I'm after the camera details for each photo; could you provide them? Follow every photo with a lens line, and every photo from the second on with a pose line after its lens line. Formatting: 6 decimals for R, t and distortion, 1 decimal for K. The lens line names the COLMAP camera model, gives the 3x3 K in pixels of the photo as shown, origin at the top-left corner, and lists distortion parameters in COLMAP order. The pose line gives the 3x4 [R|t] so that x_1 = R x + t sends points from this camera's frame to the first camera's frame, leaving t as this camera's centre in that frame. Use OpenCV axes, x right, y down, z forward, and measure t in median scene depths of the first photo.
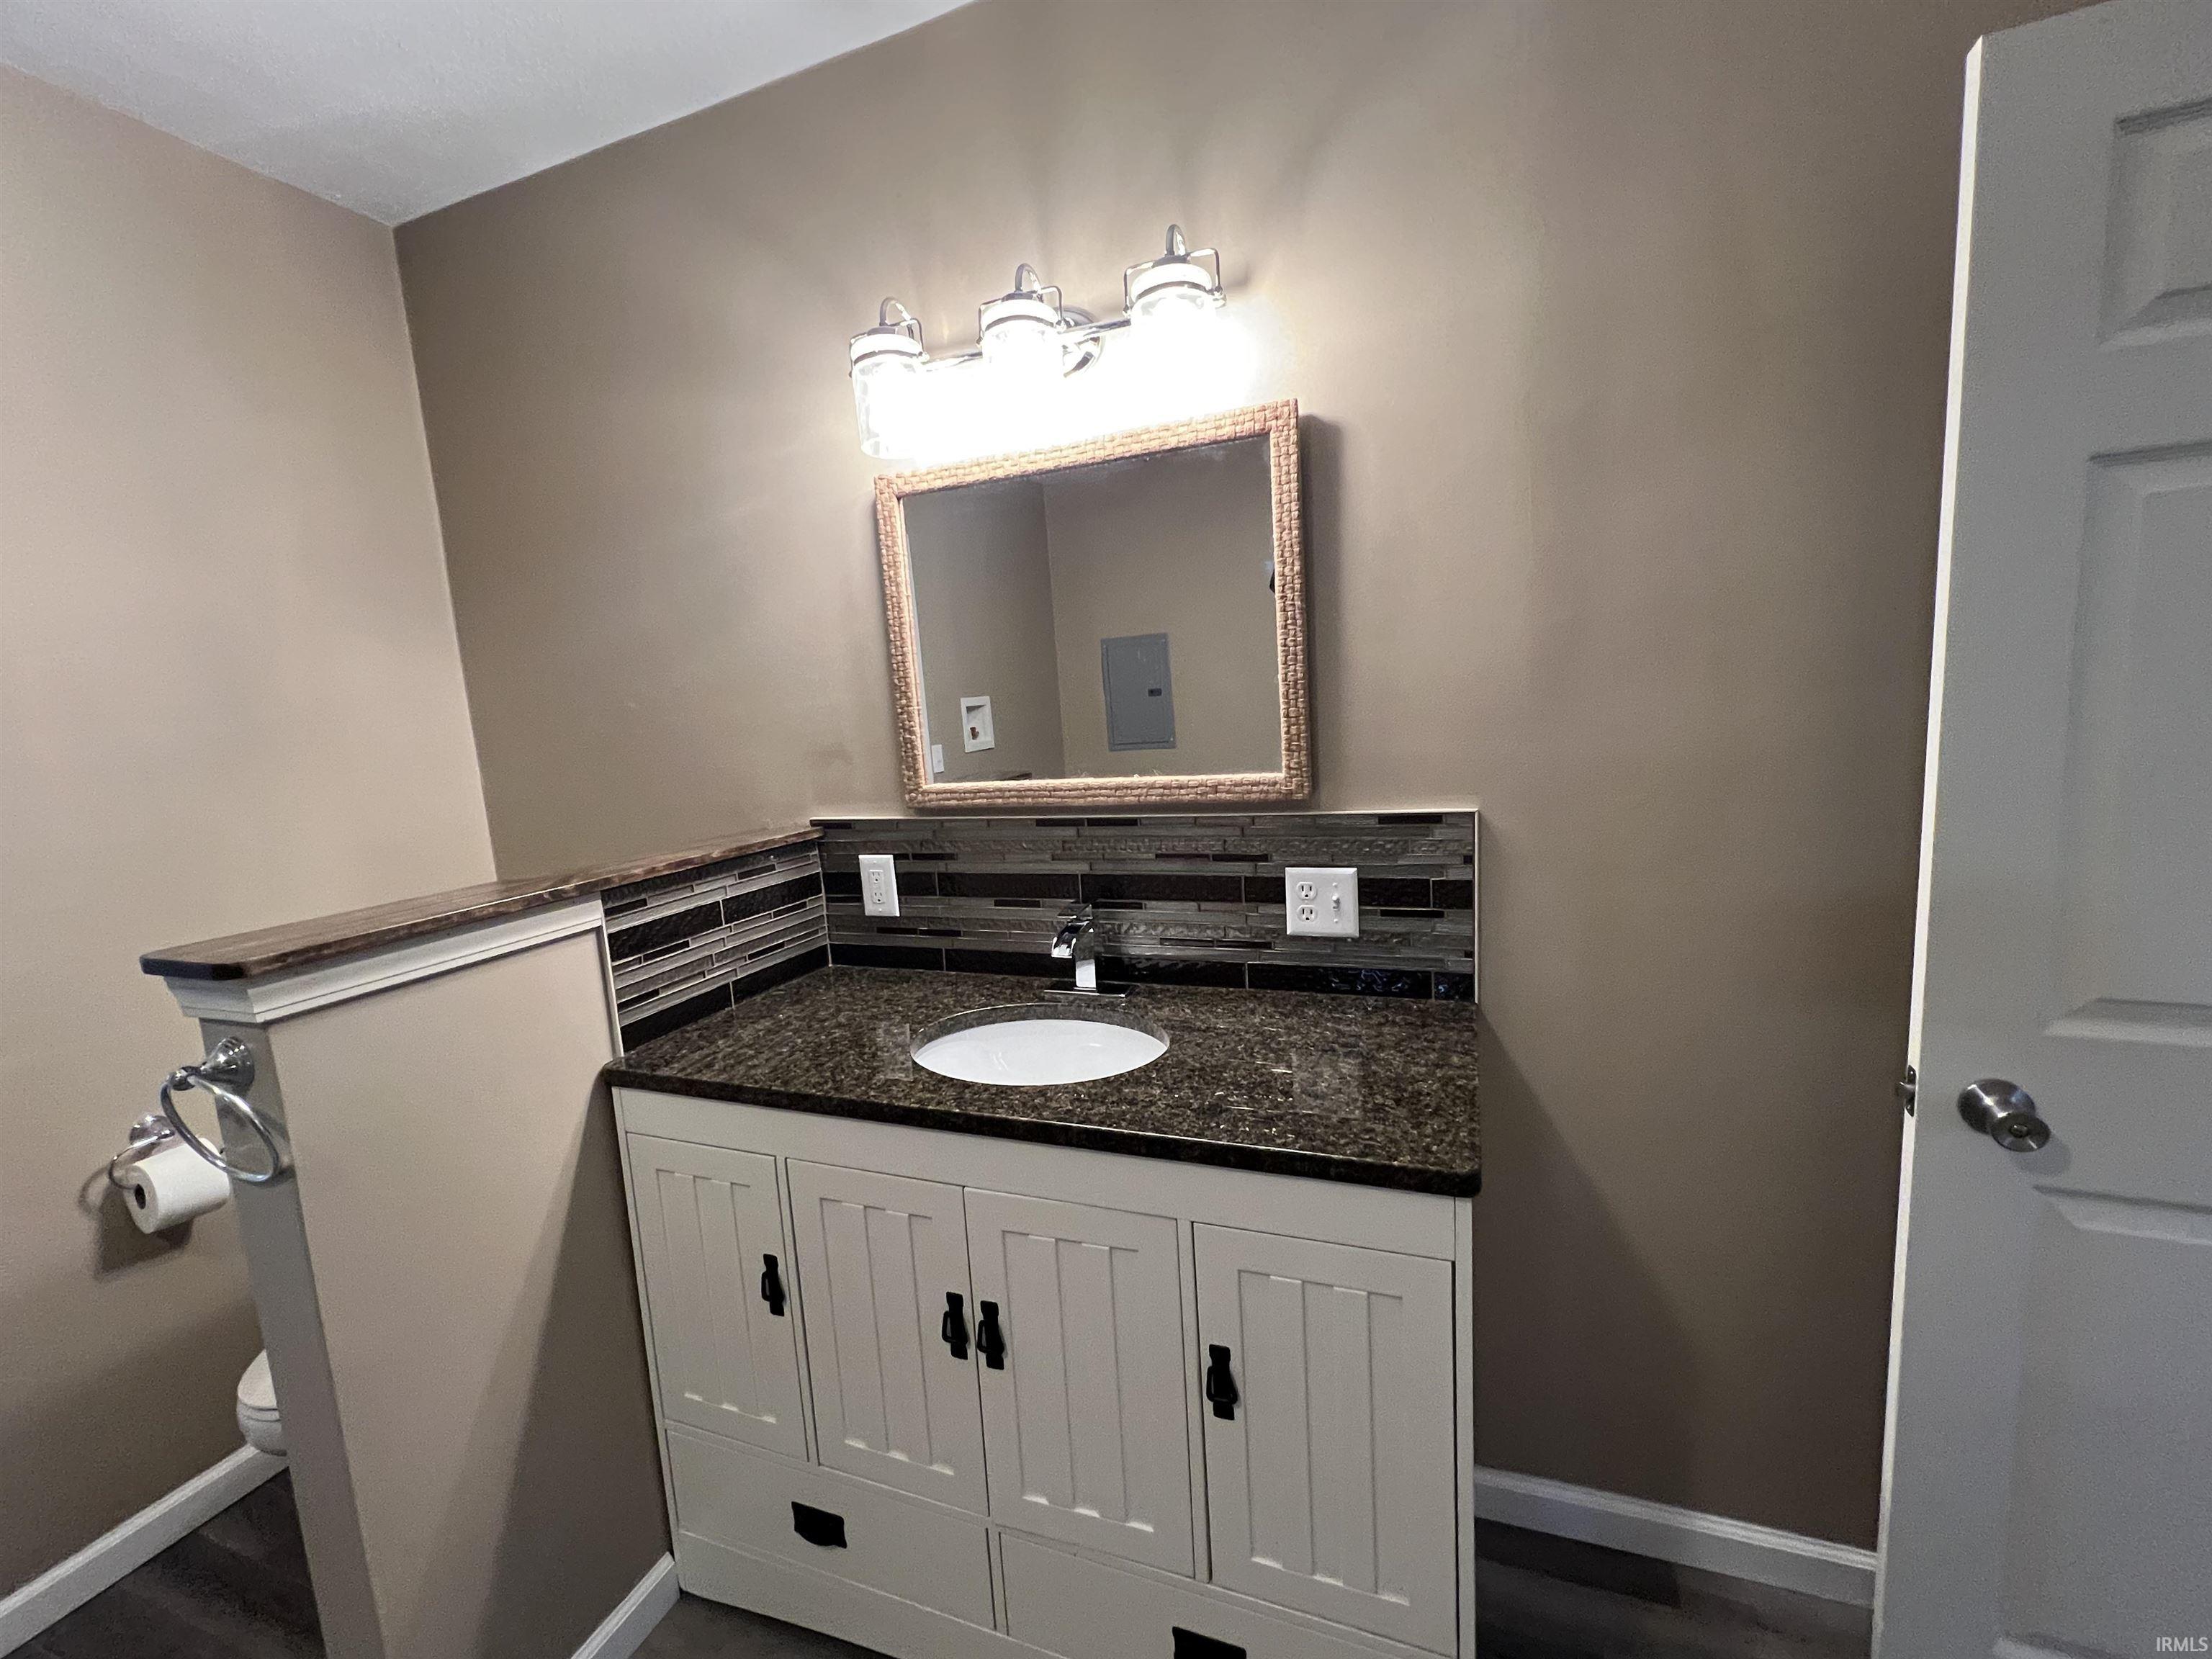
lens RADIAL K [[887.2, 0, 1115.1], [0, 887.2, 832.6], [0, 0, 1]] dist [0.003630, -0.000283]
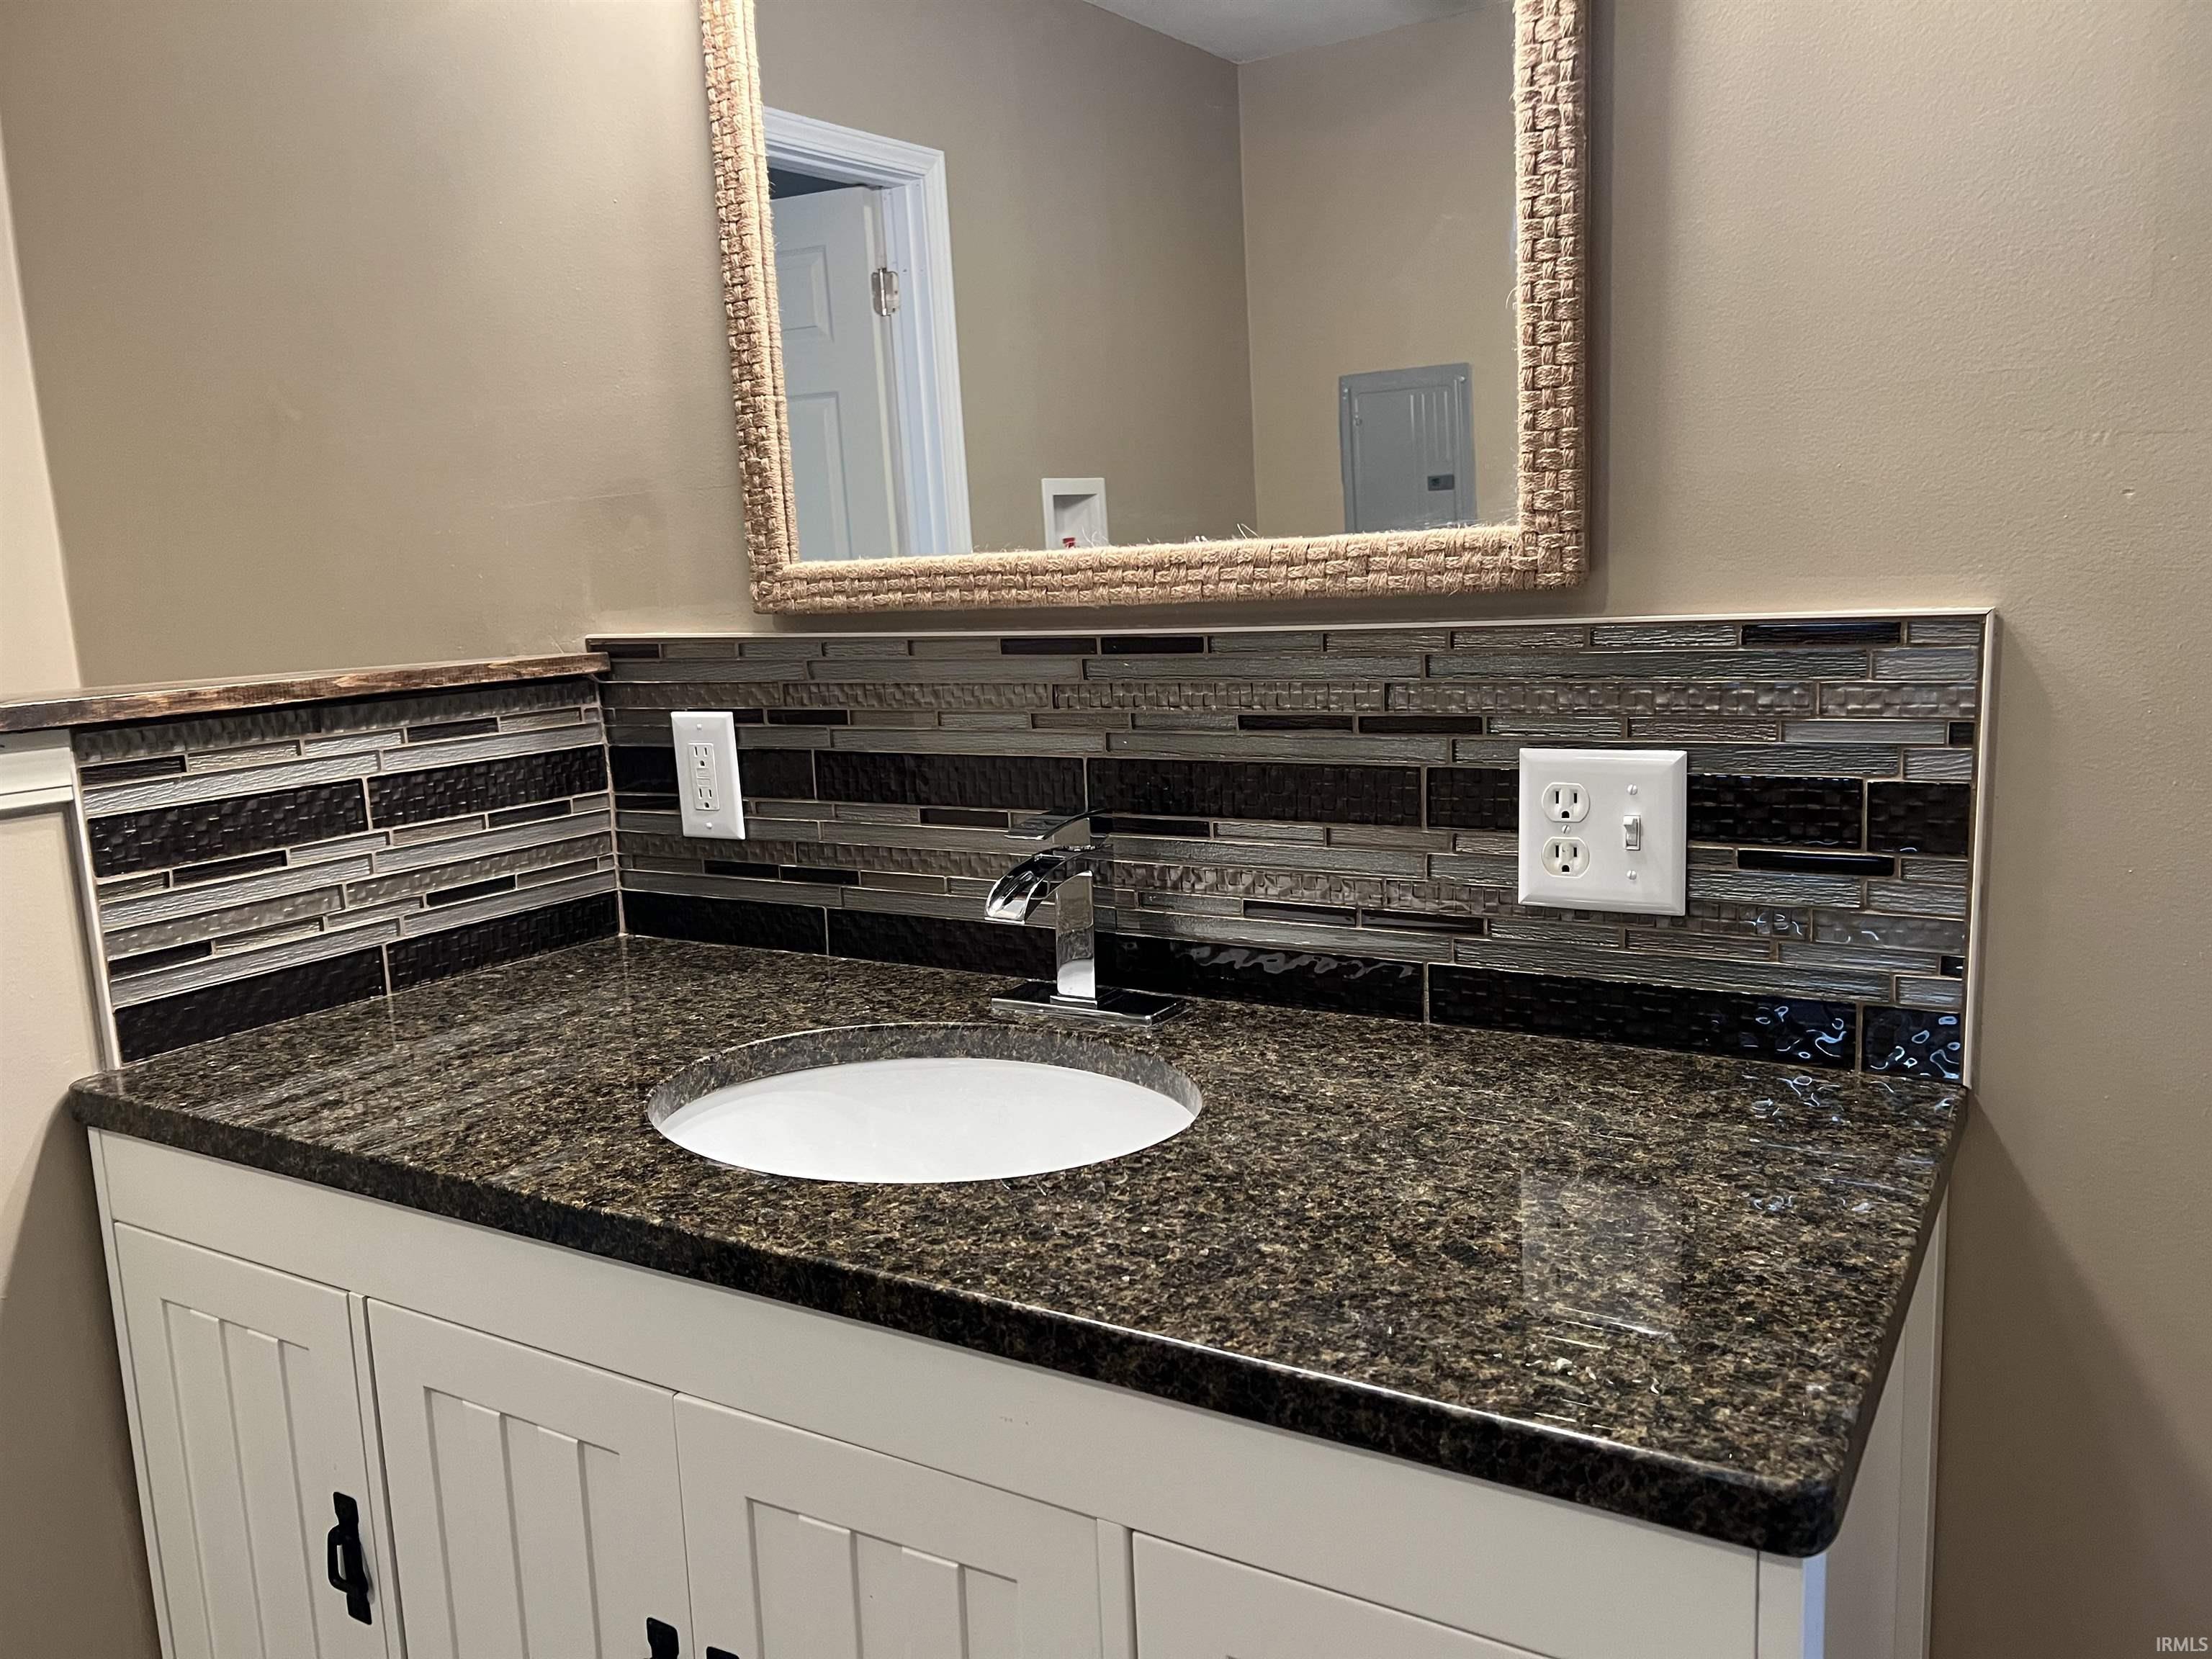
lens RADIAL K [[1653.9, 0, 1101.5], [0, 1653.9, 827.7], [0, 0, 1]] dist [0.046084, -0.021172]
pose [[0.984700, 0.046125, -0.168044, 0.133101], [-0.040086, 0.998429, 0.039158, 0.056732], [0.169586, -0.031823, 0.985001, 0.168334]]
